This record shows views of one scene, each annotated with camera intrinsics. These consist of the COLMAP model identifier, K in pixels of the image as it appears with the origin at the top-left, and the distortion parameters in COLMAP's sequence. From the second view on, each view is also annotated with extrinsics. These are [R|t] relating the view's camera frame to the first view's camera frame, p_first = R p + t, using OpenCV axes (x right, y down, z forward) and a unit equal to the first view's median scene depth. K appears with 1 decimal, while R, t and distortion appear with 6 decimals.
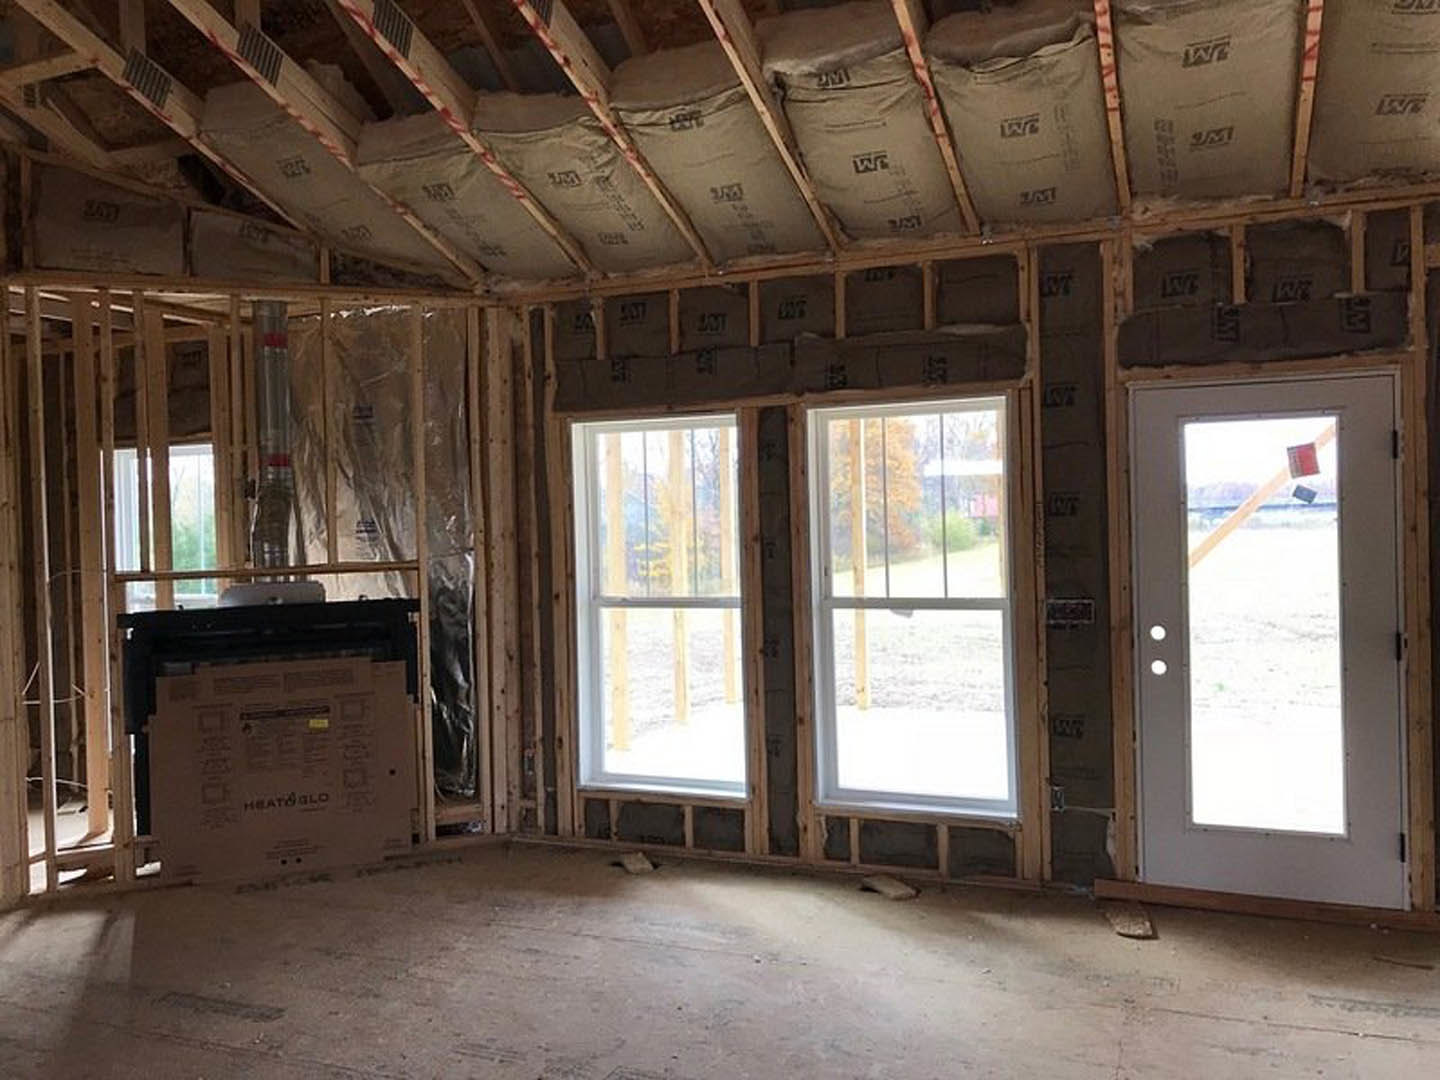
lens RADIAL K [[1163.7, 0, 717.8], [0, 1163.7, 531.0], [0, 0, 1]] dist [0.012957, -0.016094]
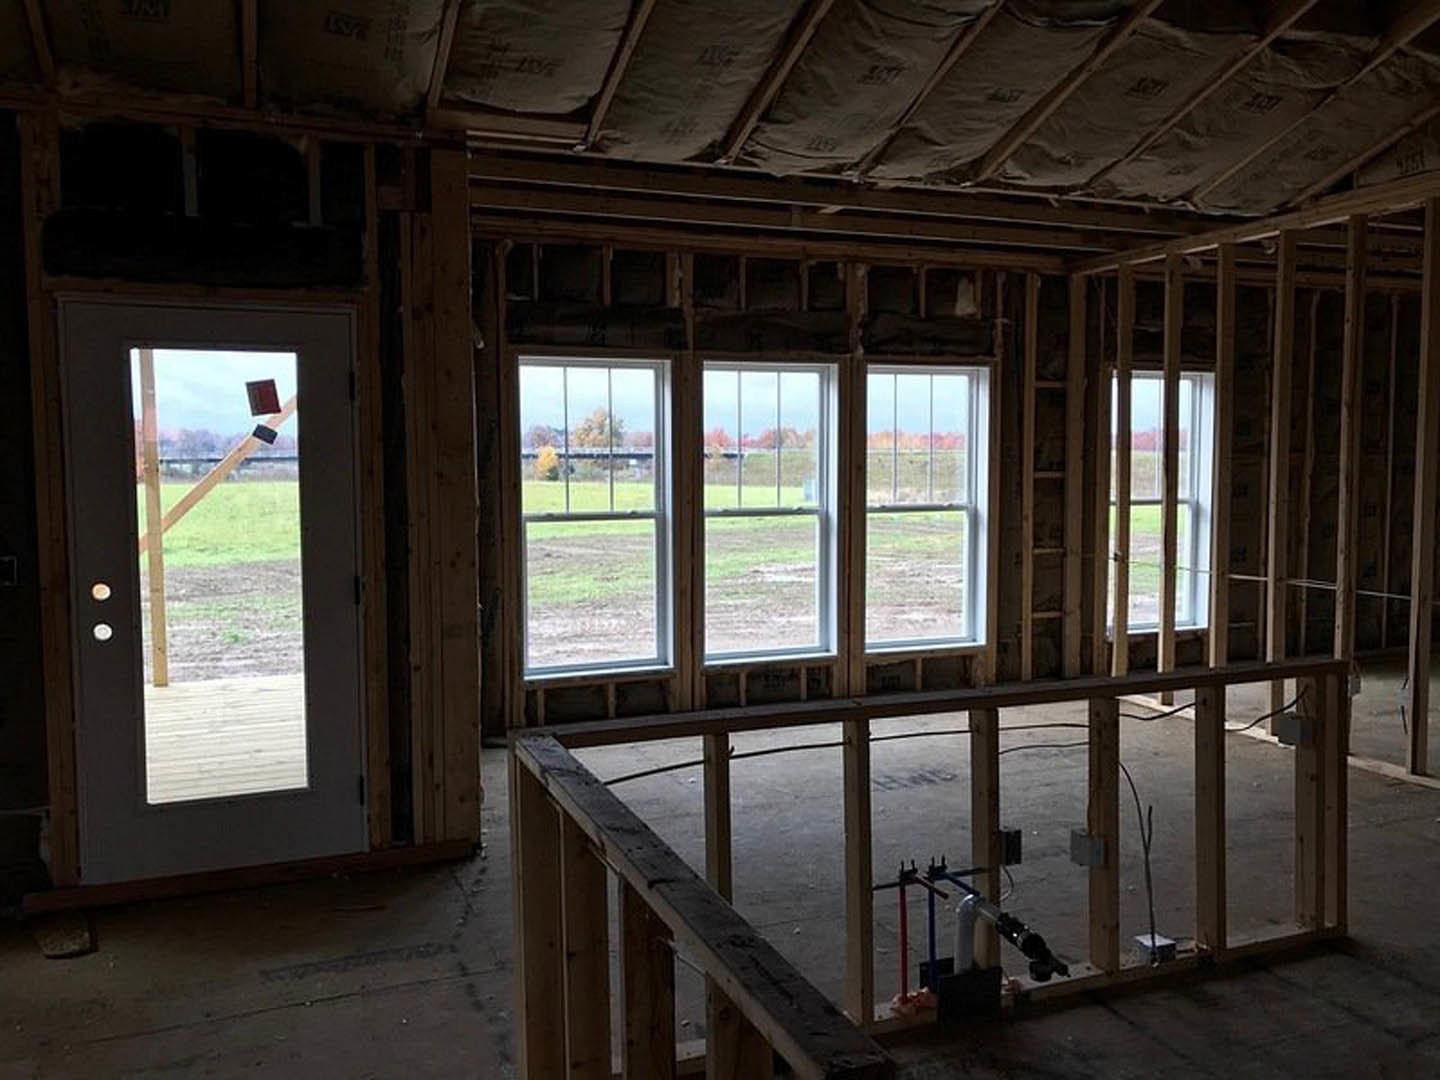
lens RADIAL K [[1168.1, 0, 720.0], [0, 1168.1, 540.0], [0, 0, 1]] dist [0.007868, -0.002490]
pose [[0.704075, -0.031287, 0.709437, 0.079013], [-0.004042, 0.998836, 0.048061, 0.005787], [-0.710115, -0.036706, 0.703129, 0.068131]]
